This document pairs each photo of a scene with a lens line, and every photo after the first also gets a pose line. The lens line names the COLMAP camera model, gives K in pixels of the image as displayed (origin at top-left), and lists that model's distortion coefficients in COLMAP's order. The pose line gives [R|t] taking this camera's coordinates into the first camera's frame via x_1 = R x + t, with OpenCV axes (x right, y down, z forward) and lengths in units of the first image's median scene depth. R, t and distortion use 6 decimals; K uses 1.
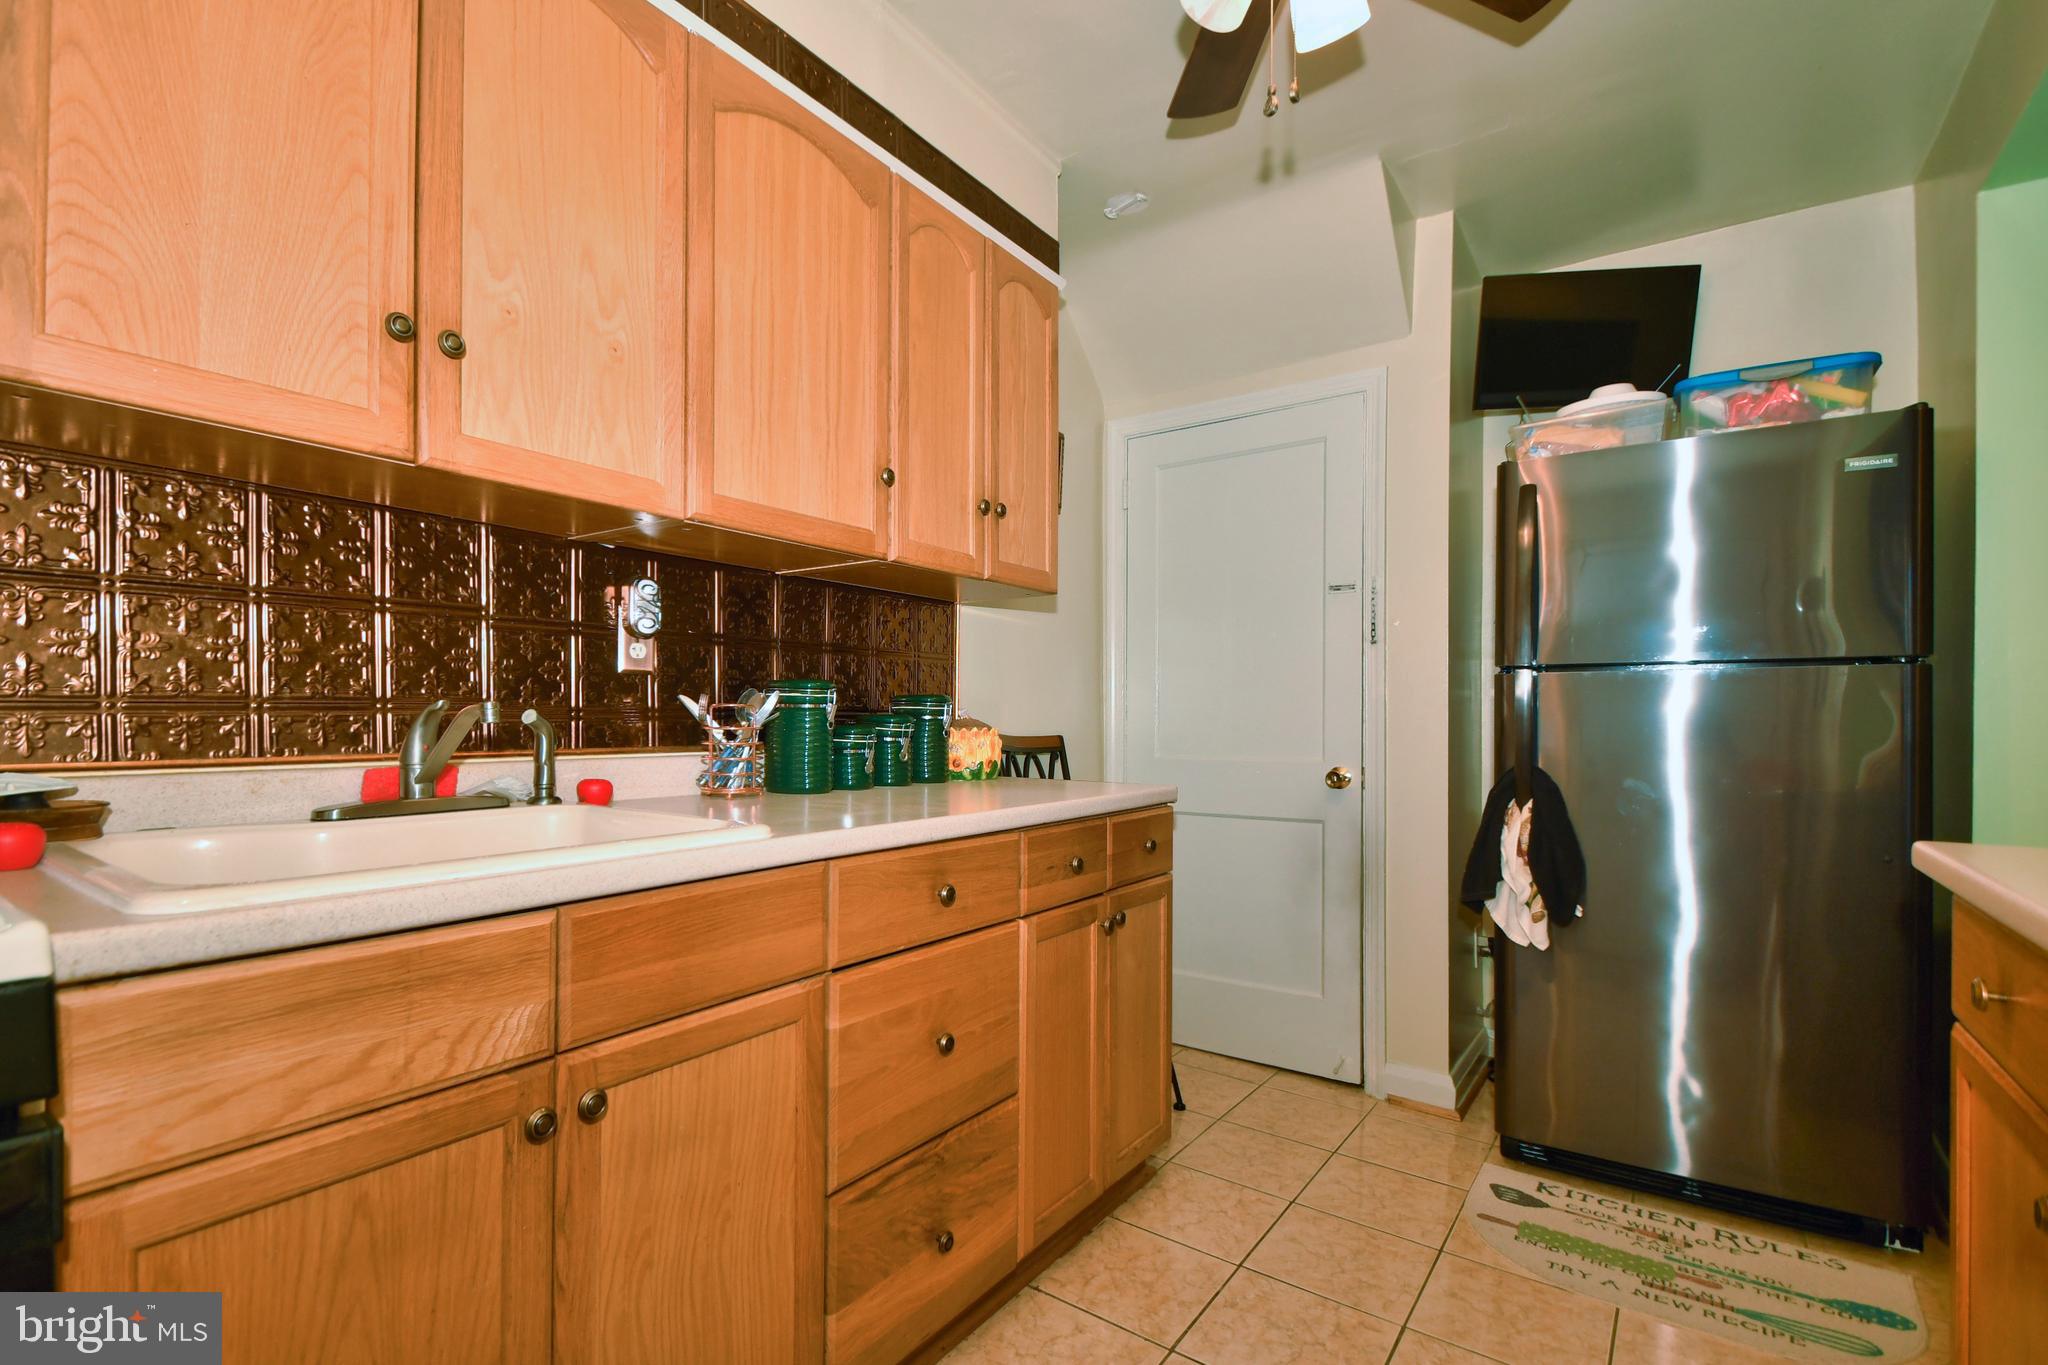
lens RADIAL K [[922.0, 0, 982.2], [0, 922.0, 722.9], [0, 0, 1]] dist [-0.000617, -0.019406]
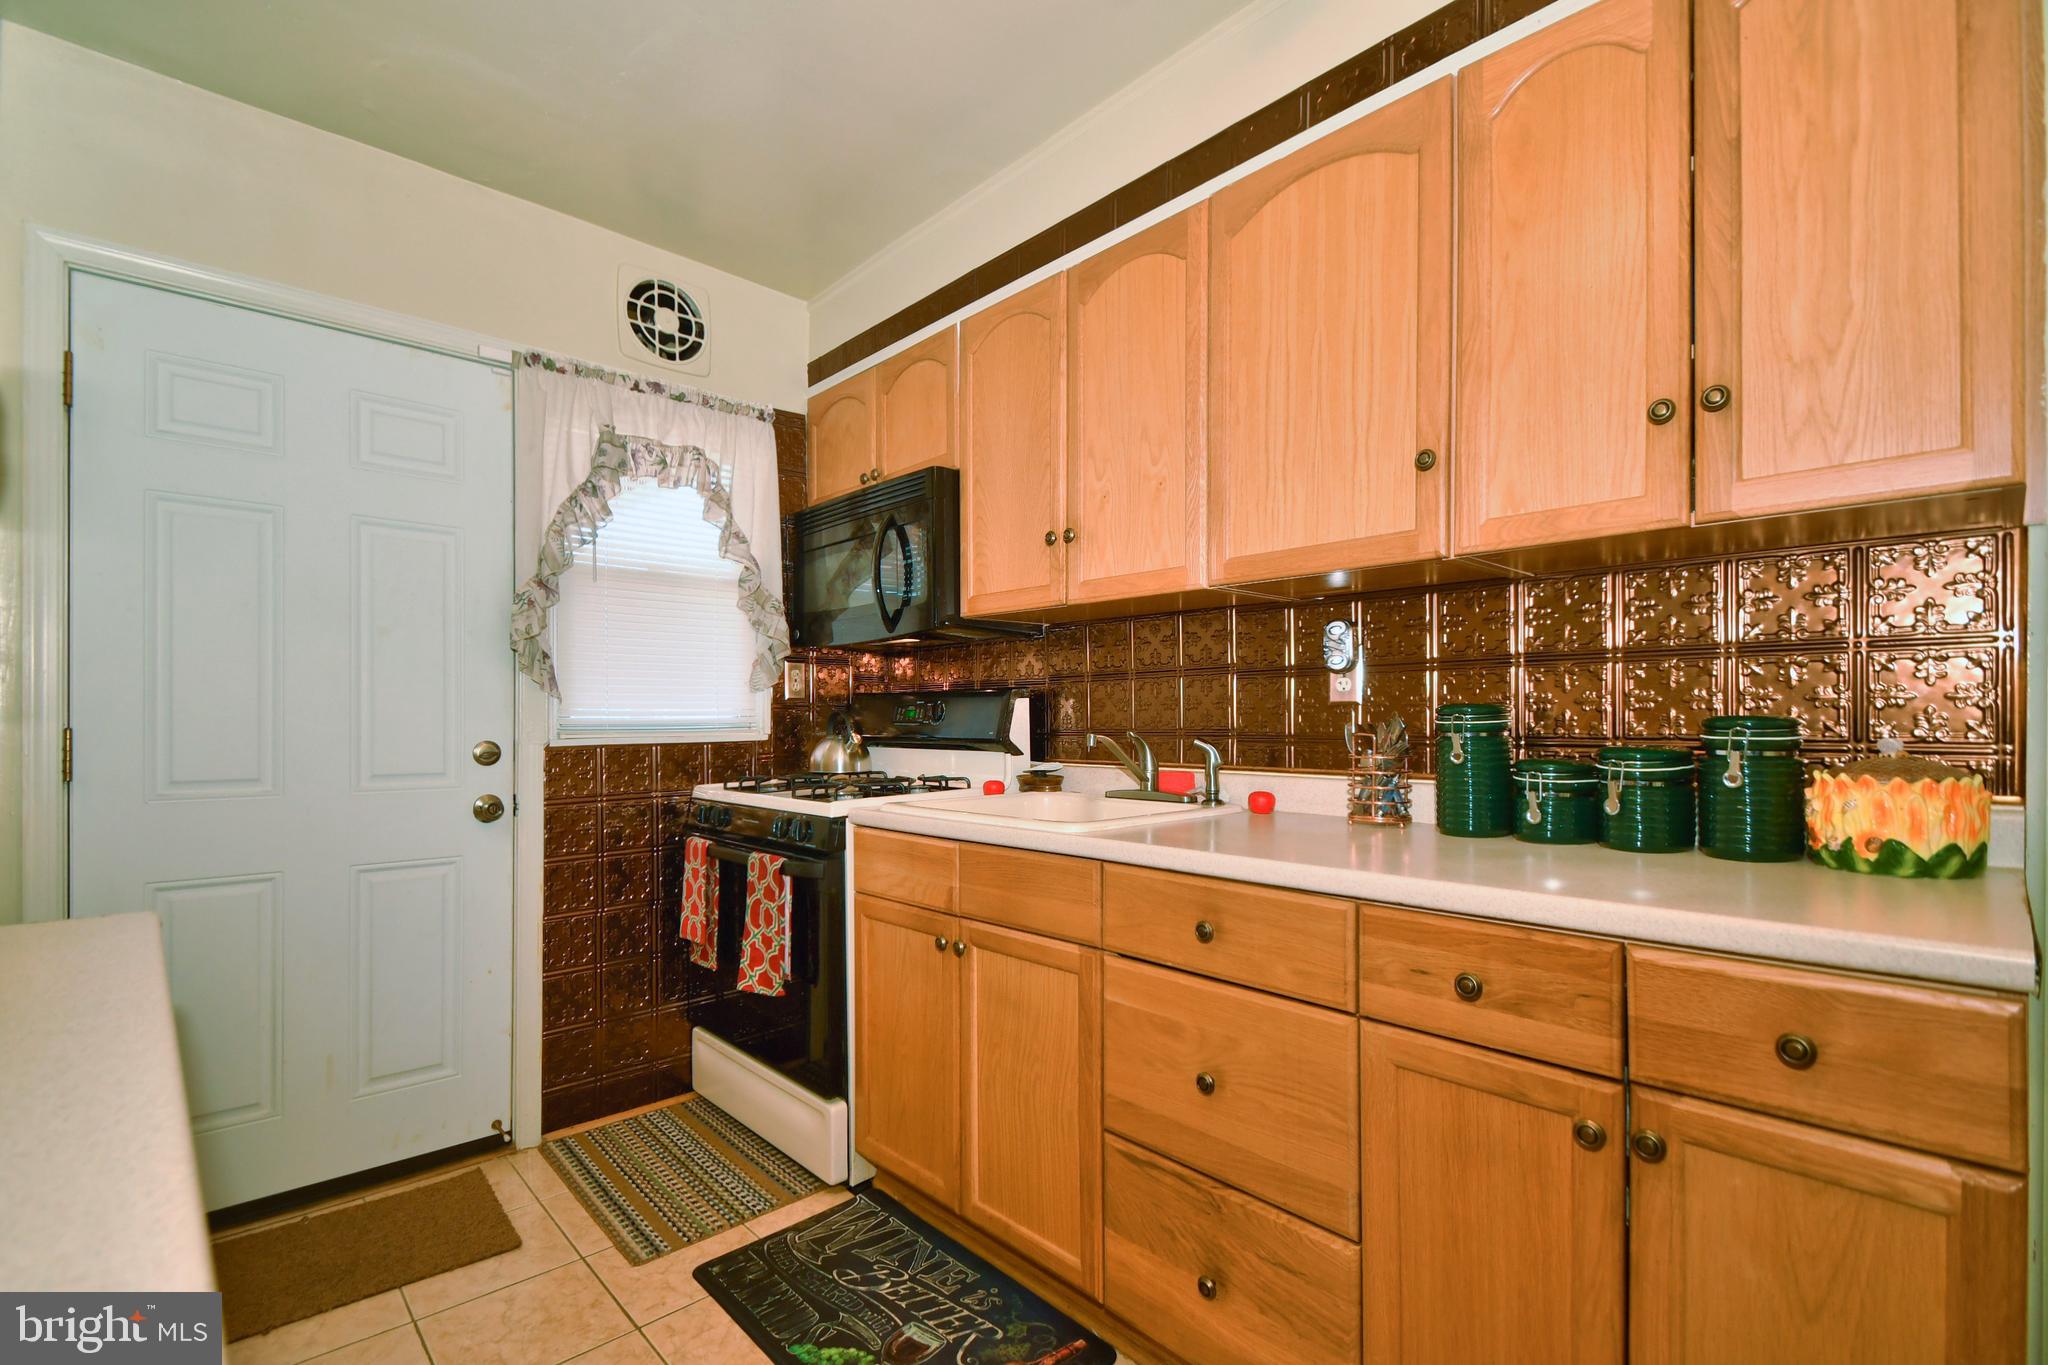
lens RADIAL K [[914.5, 0, 998.9], [0, 914.5, 720.3], [0, 0, 1]] dist [0.022052, 0.000115]
pose [[-0.187698, -0.005696, -0.982210, 0.689010], [-0.003477, 0.999981, -0.005134, -0.023792], [0.982221, 0.002451, -0.187715, 0.686023]]
